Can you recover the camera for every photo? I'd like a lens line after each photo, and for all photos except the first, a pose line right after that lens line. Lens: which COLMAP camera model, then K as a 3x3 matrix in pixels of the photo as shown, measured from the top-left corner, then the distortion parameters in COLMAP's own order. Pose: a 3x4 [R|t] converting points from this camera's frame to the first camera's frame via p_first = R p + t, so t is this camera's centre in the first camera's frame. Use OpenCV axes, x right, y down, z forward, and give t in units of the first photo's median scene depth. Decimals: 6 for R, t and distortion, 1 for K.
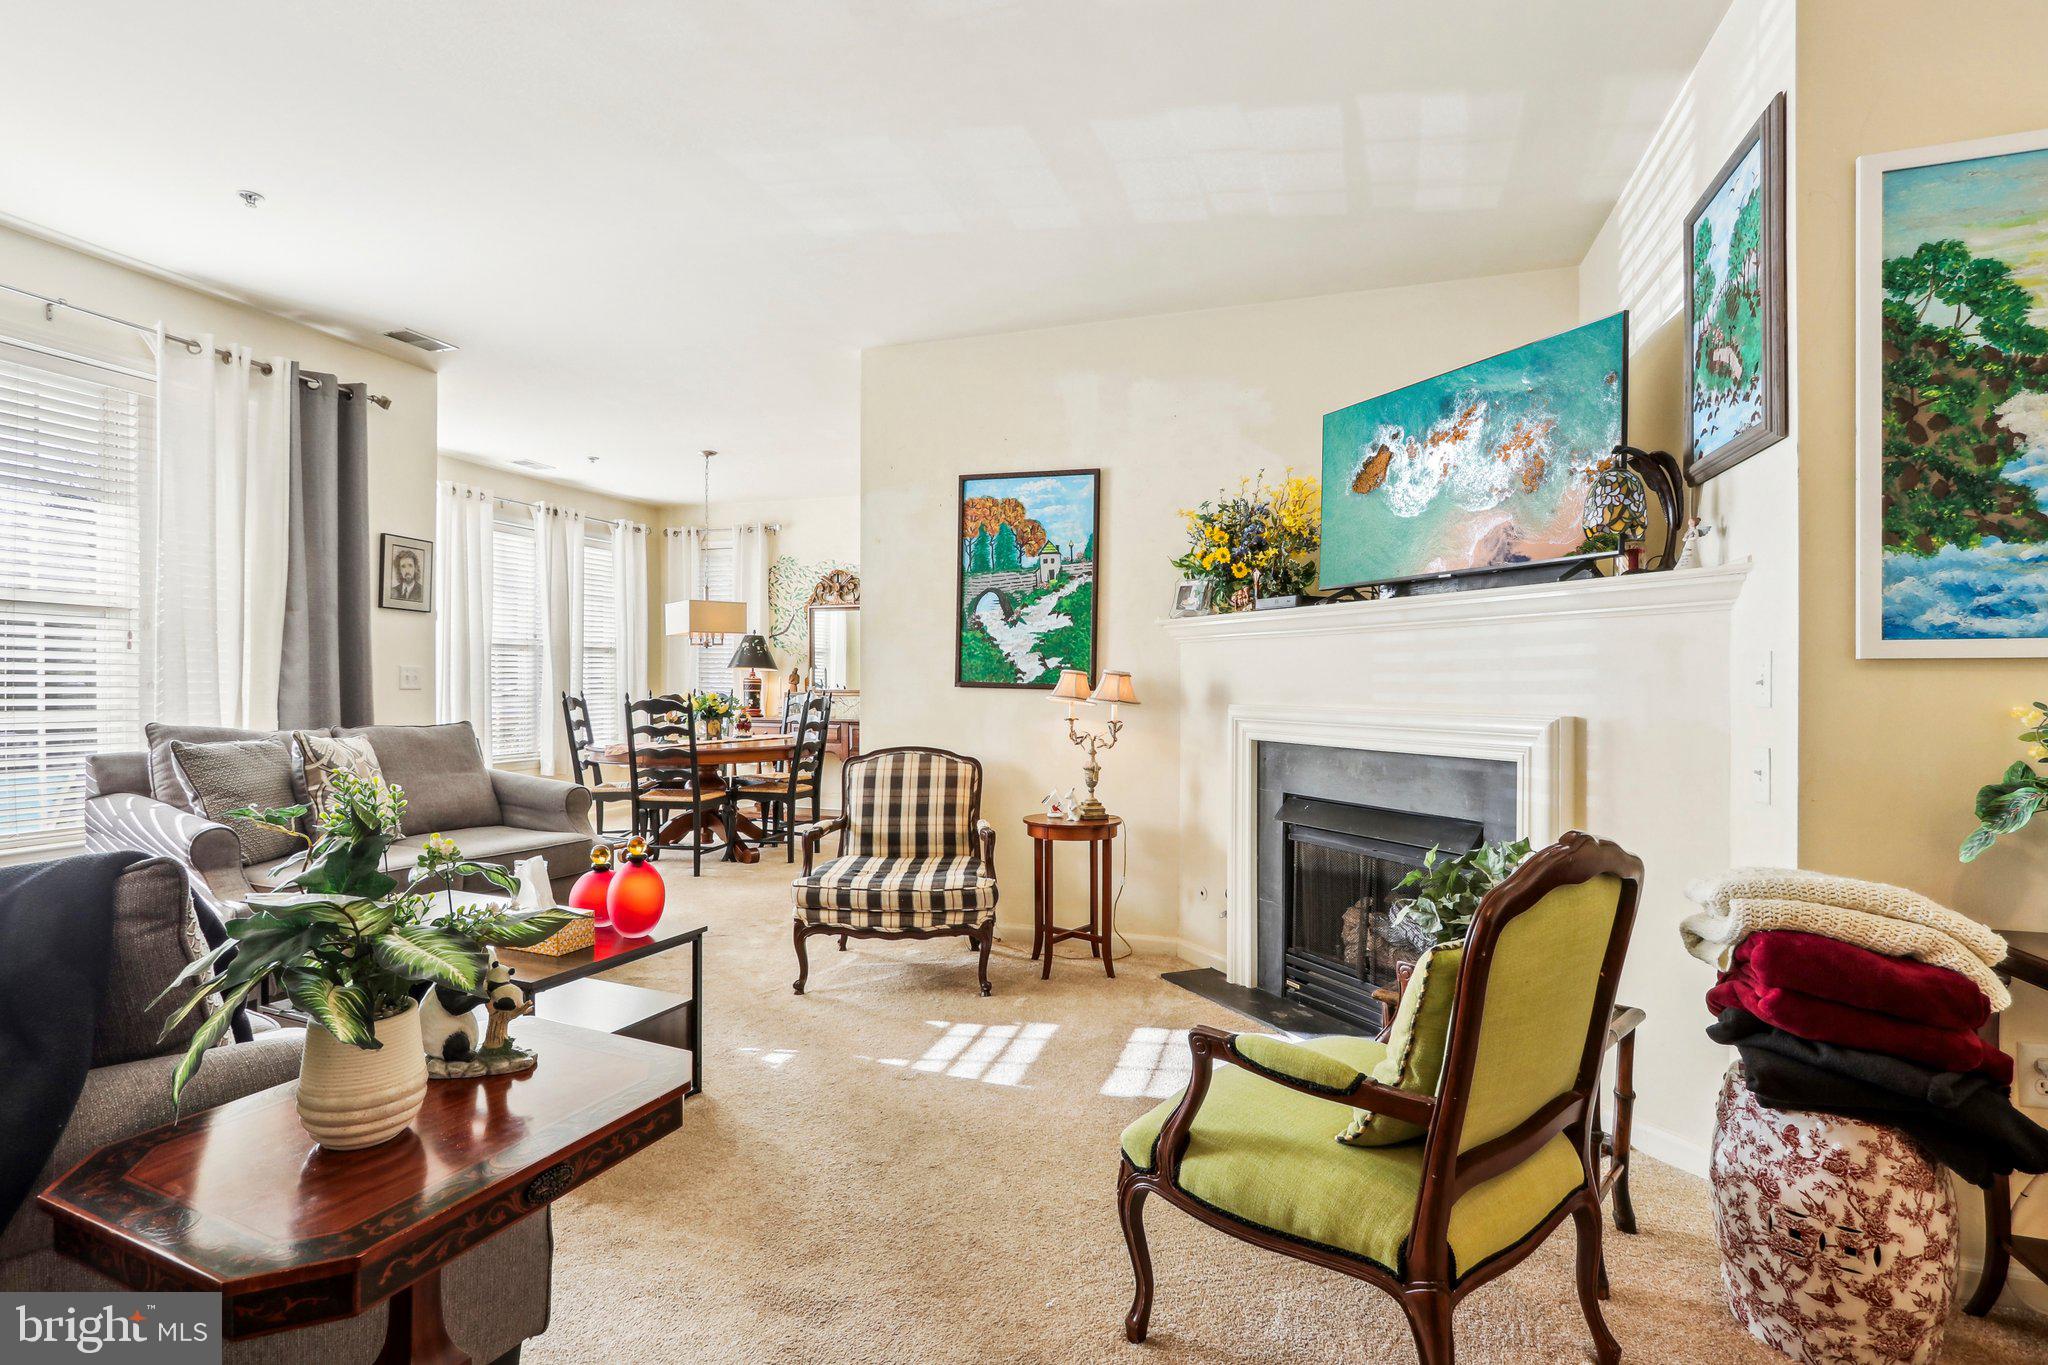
lens RADIAL K [[979.2, 0, 1010.4], [0, 979.2, 691.3], [0, 0, 1]] dist [-0.015204, 0.002570]
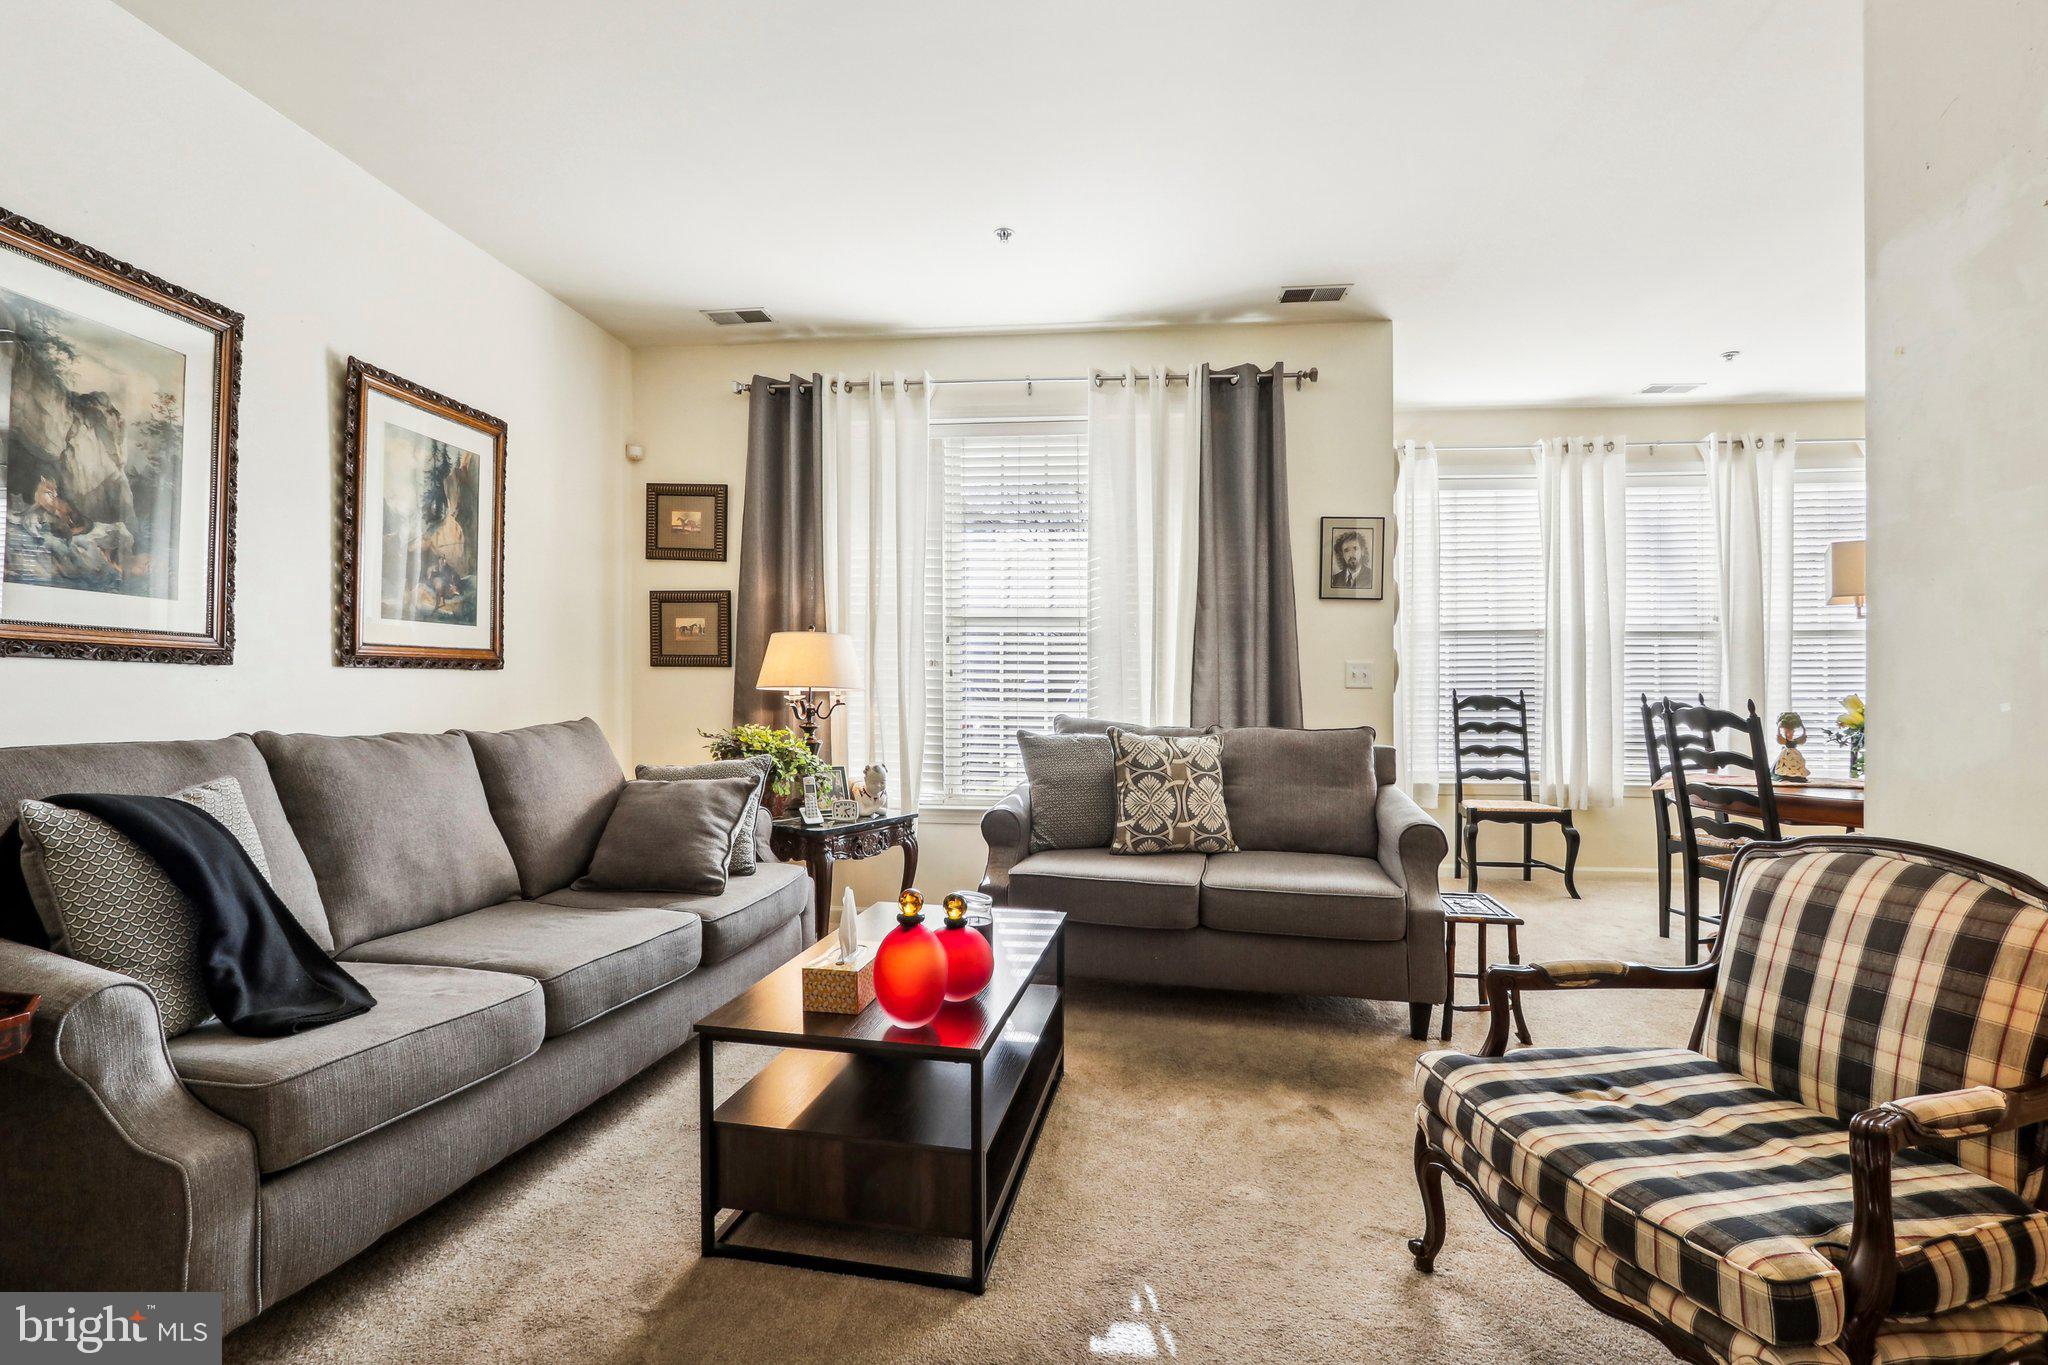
lens RADIAL K [[979.2, 0, 1001.7], [0, 979.2, 686.5], [0, 0, 1]] dist [-0.015204, 0.002570]
pose [[0.205140, 0.007037, -0.978707, 0.210136], [-0.010635, 0.999931, 0.004960, -0.004899], [0.978675, 0.009391, 0.205201, 0.555258]]
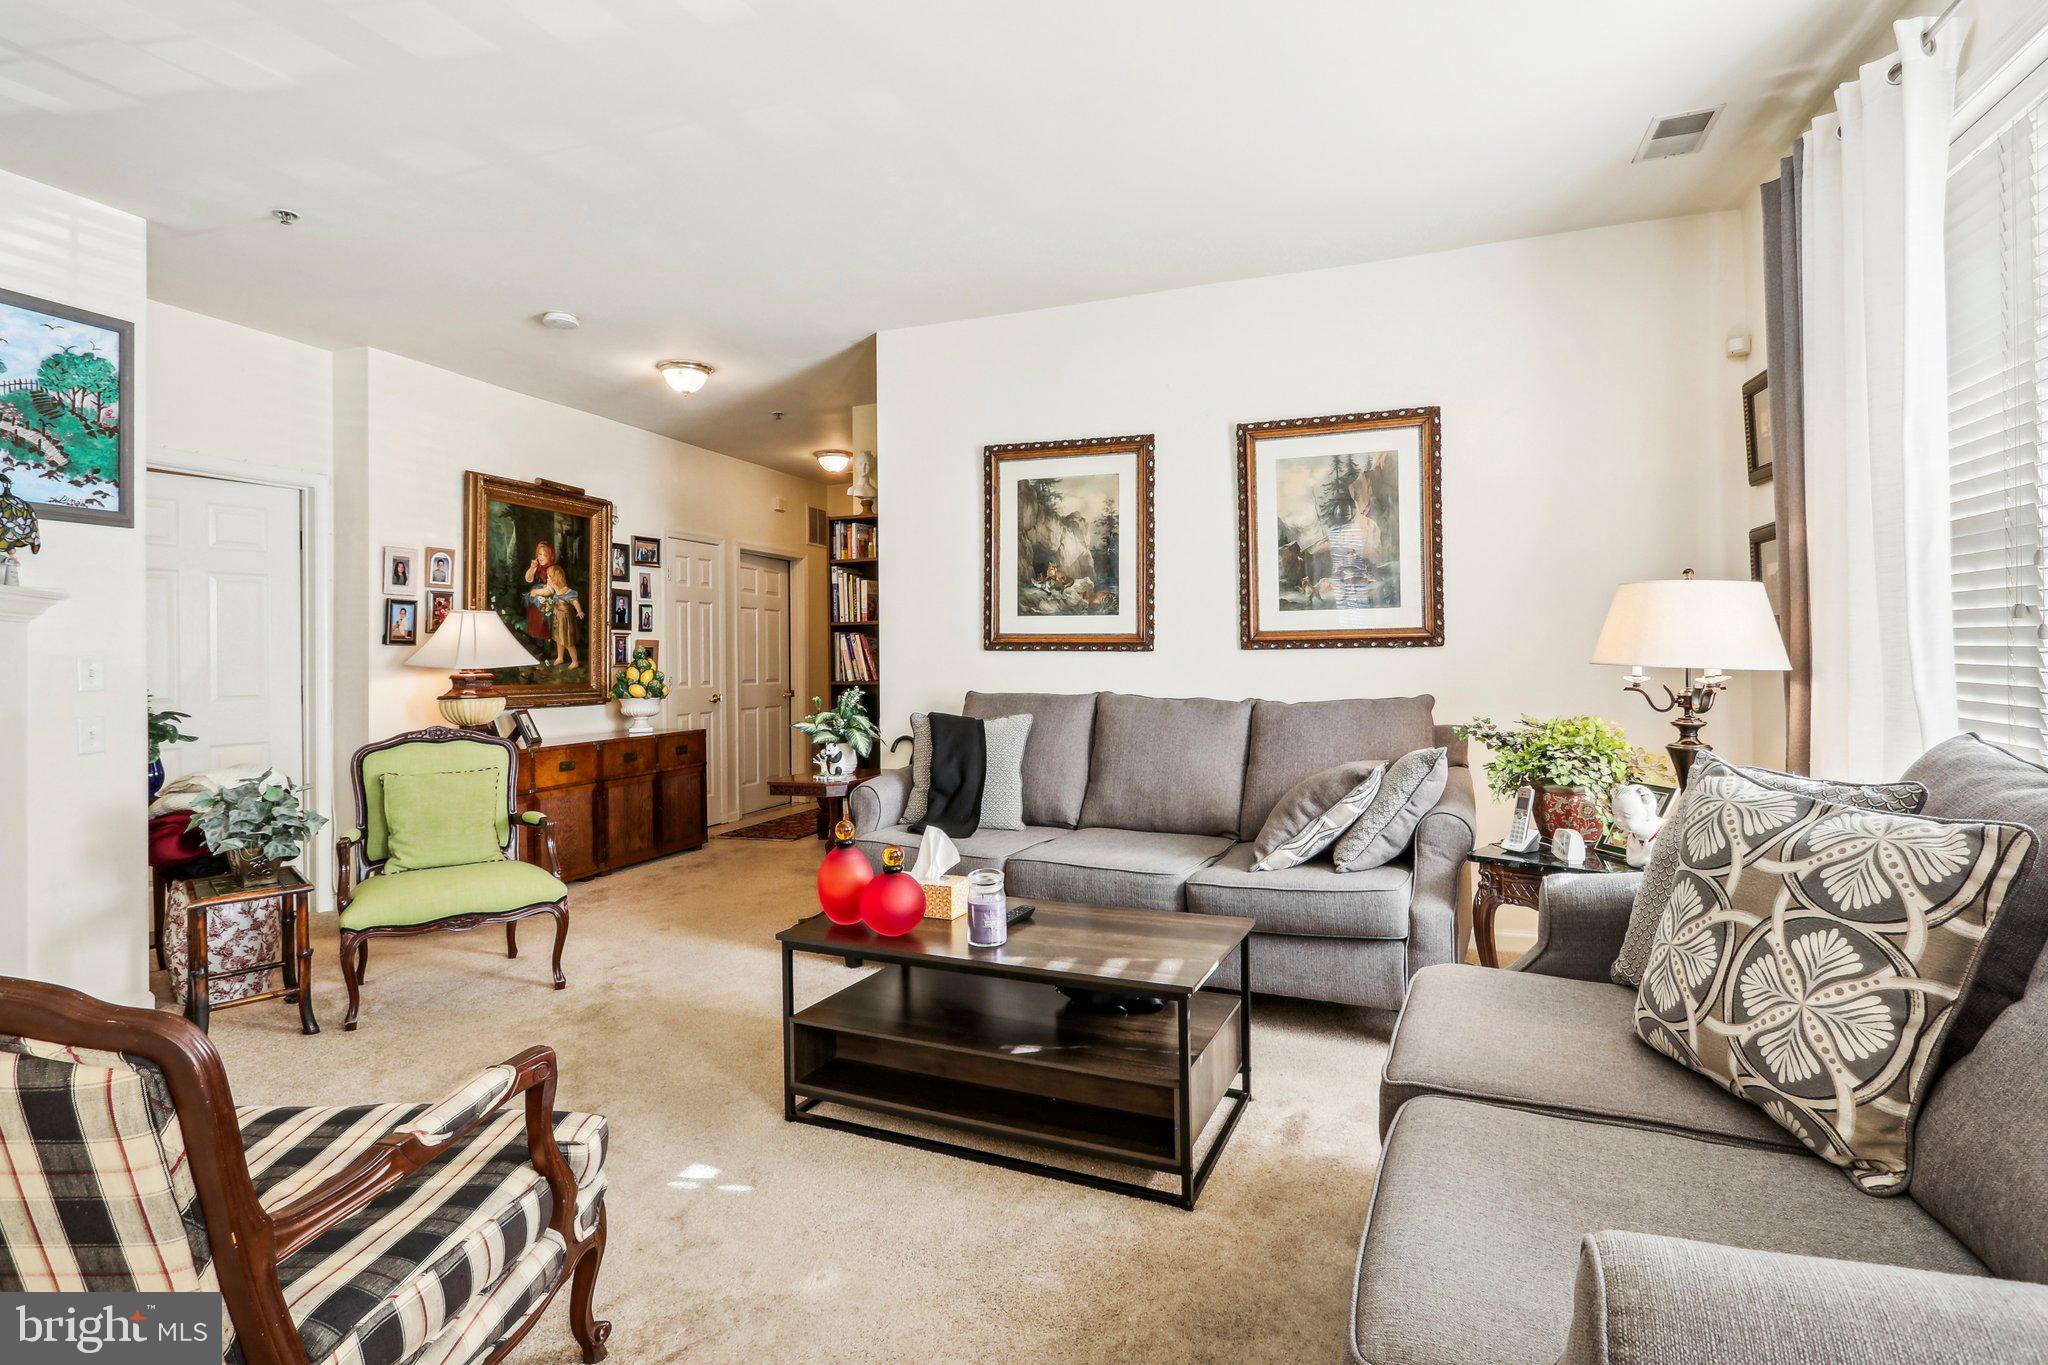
lens RADIAL K [[979.2, 0, 1039.7], [0, 979.2, 671.8], [0, 0, 1]] dist [-0.015204, 0.002570]
pose [[-0.999721, 0.013231, 0.019580, -0.360900], [0.013579, 0.999750, 0.017746, -0.007934], [-0.019340, 0.018007, -0.999651, 1.186789]]
